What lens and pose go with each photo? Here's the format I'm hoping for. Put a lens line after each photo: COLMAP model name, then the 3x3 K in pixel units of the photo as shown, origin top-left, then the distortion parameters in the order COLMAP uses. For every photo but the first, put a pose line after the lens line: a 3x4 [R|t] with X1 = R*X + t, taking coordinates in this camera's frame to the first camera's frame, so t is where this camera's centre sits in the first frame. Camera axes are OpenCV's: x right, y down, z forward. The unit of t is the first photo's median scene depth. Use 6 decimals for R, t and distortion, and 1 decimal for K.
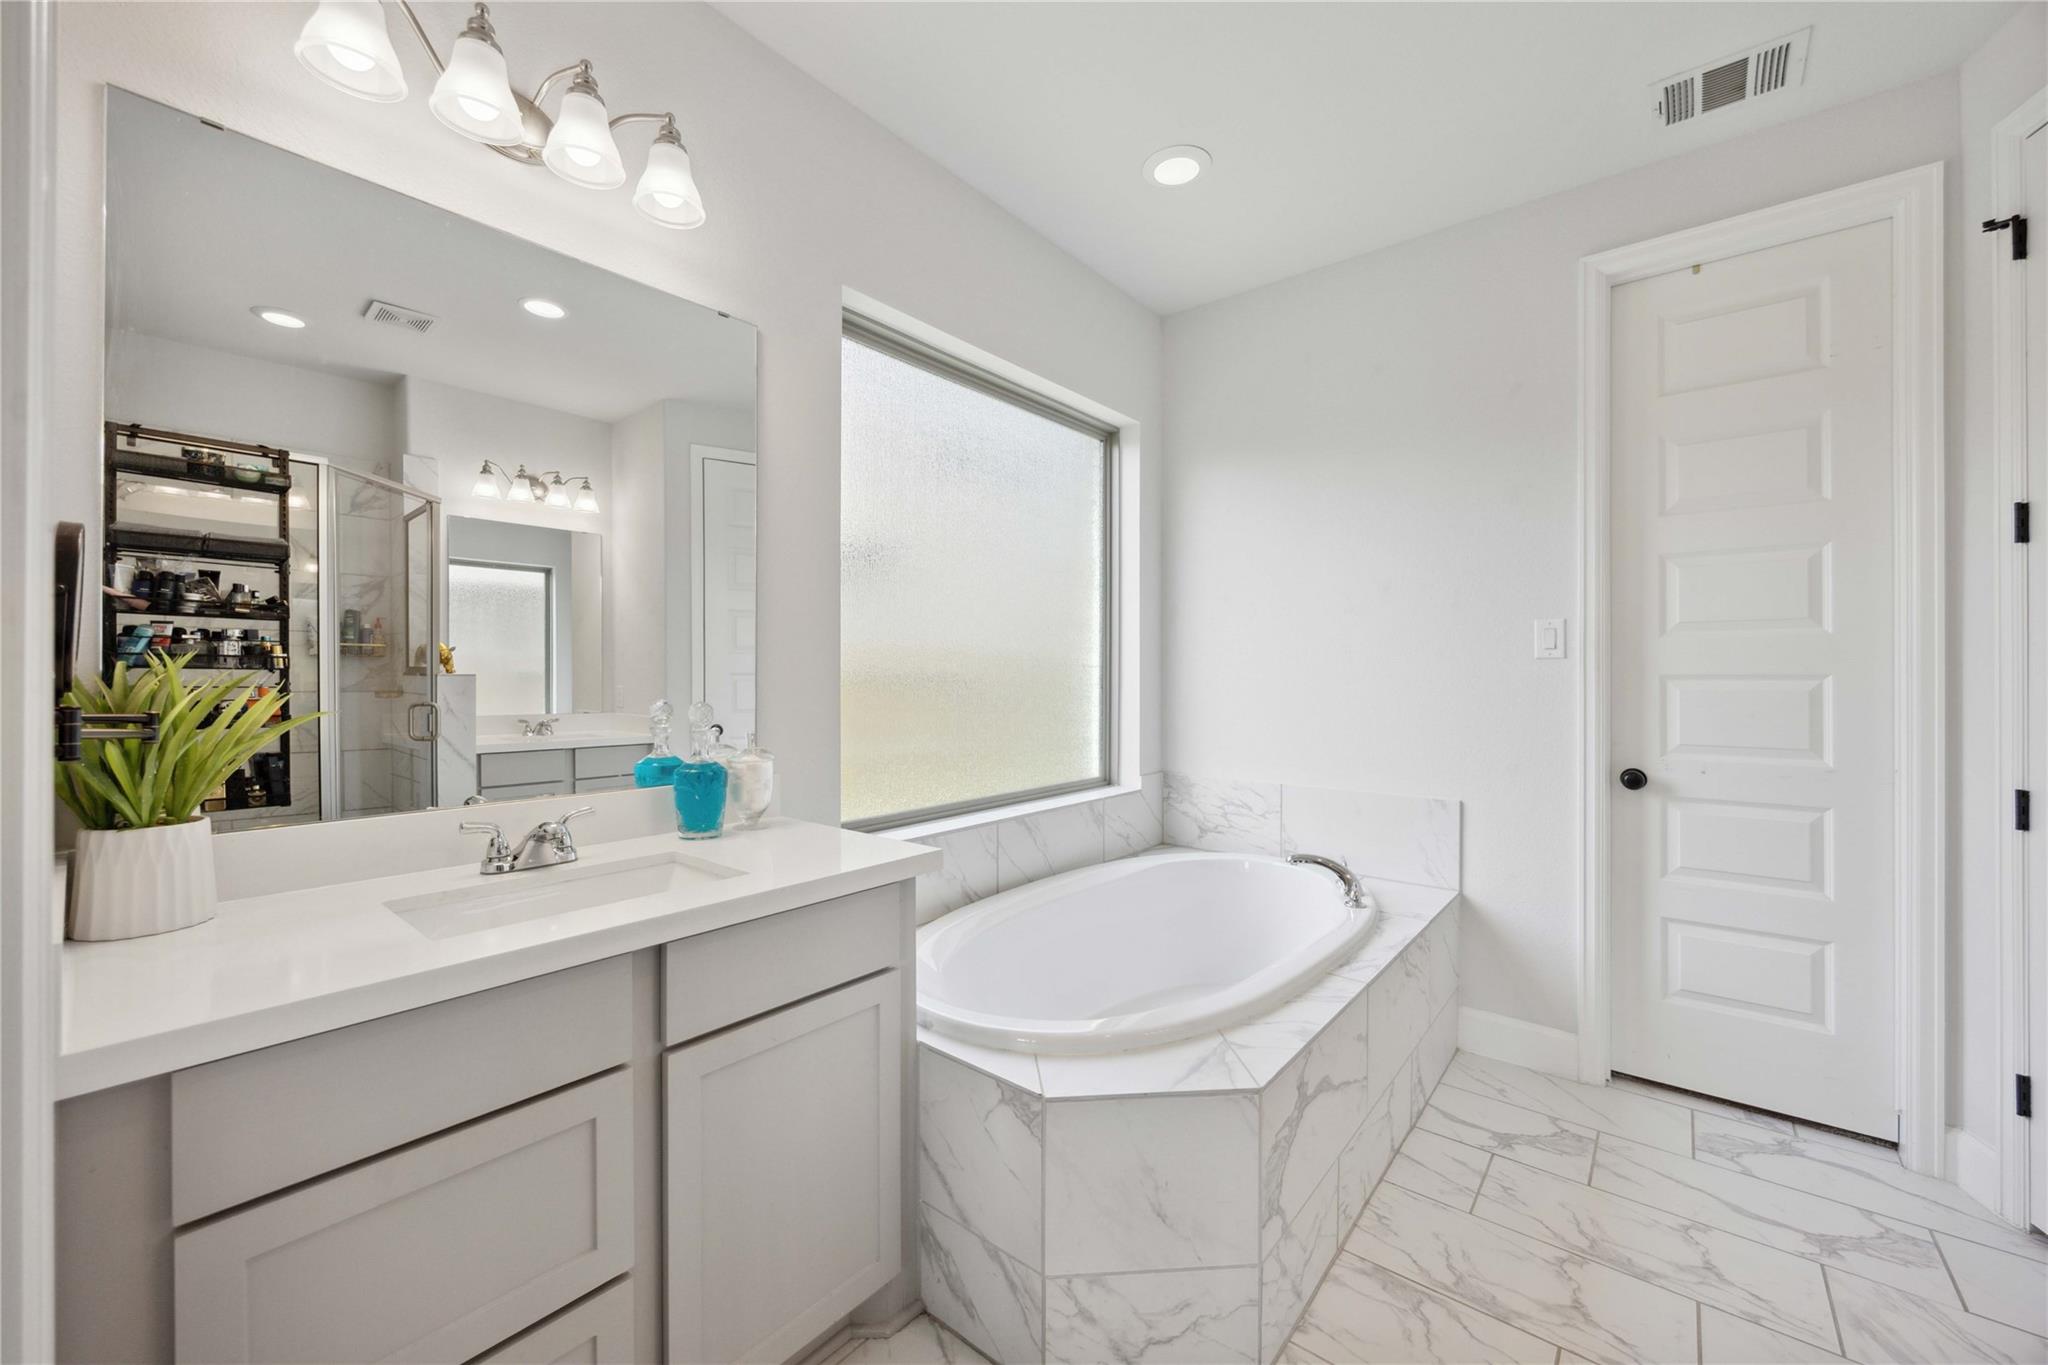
lens RADIAL K [[791.6, 0, 1019.5], [0, 791.6, 679.5], [0, 0, 1]] dist [-0.002057, -0.000168]
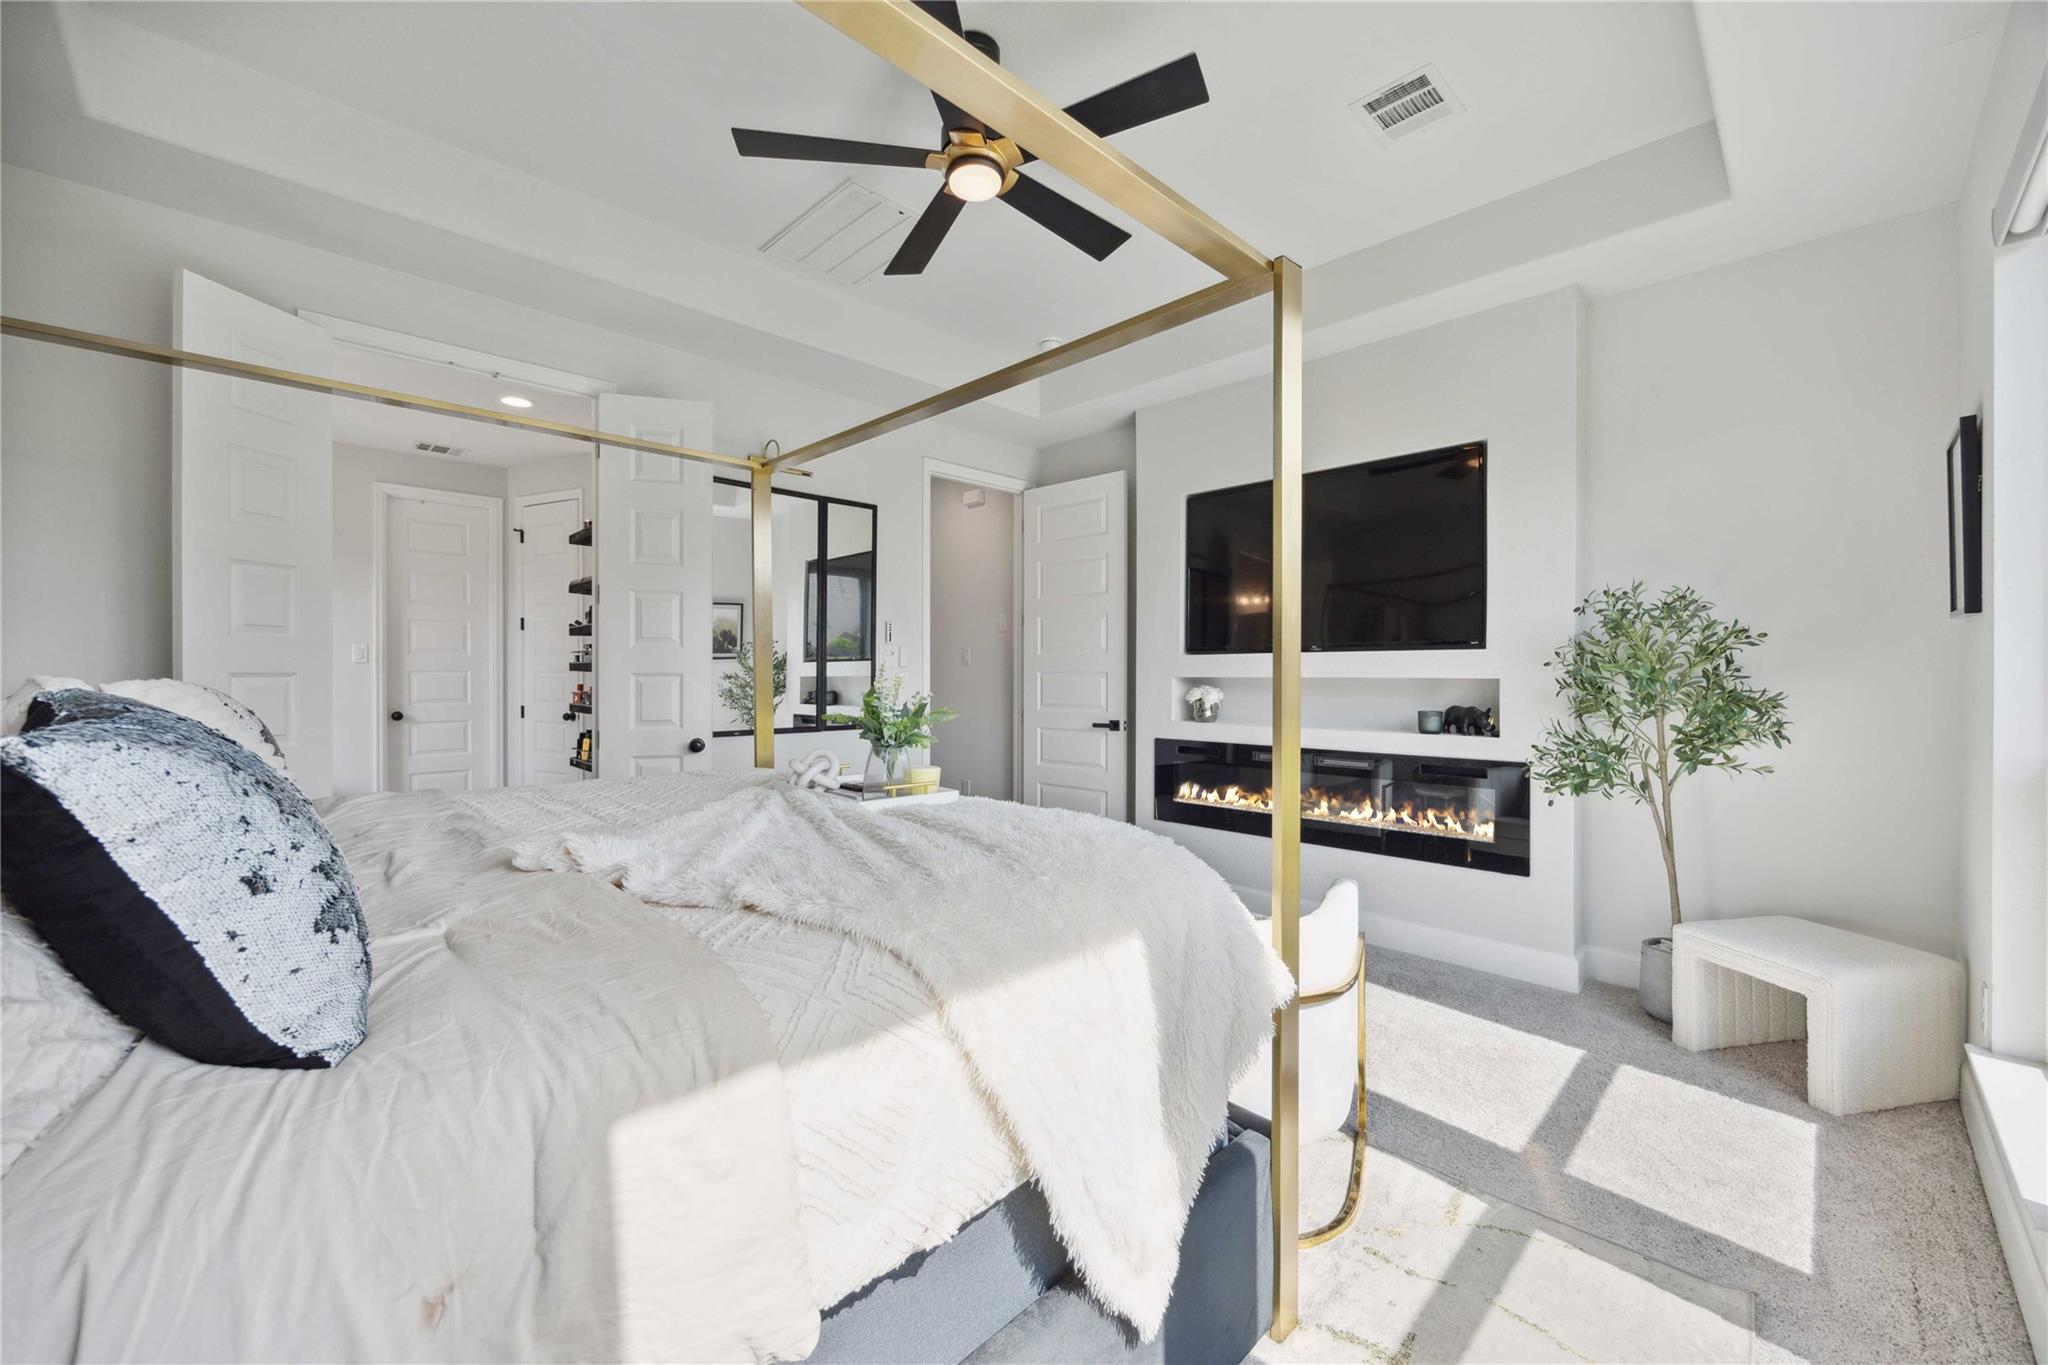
lens RADIAL K [[791.6, 0, 1020.1], [0, 791.6, 673.3], [0, 0, 1]] dist [-0.002057, -0.000168]
pose [[0.097813, -0.002842, 0.995201, -1.359086], [-0.000110, 0.999996, 0.002866, -0.004397], [-0.995205, -0.000390, 0.097812, -1.044201]]
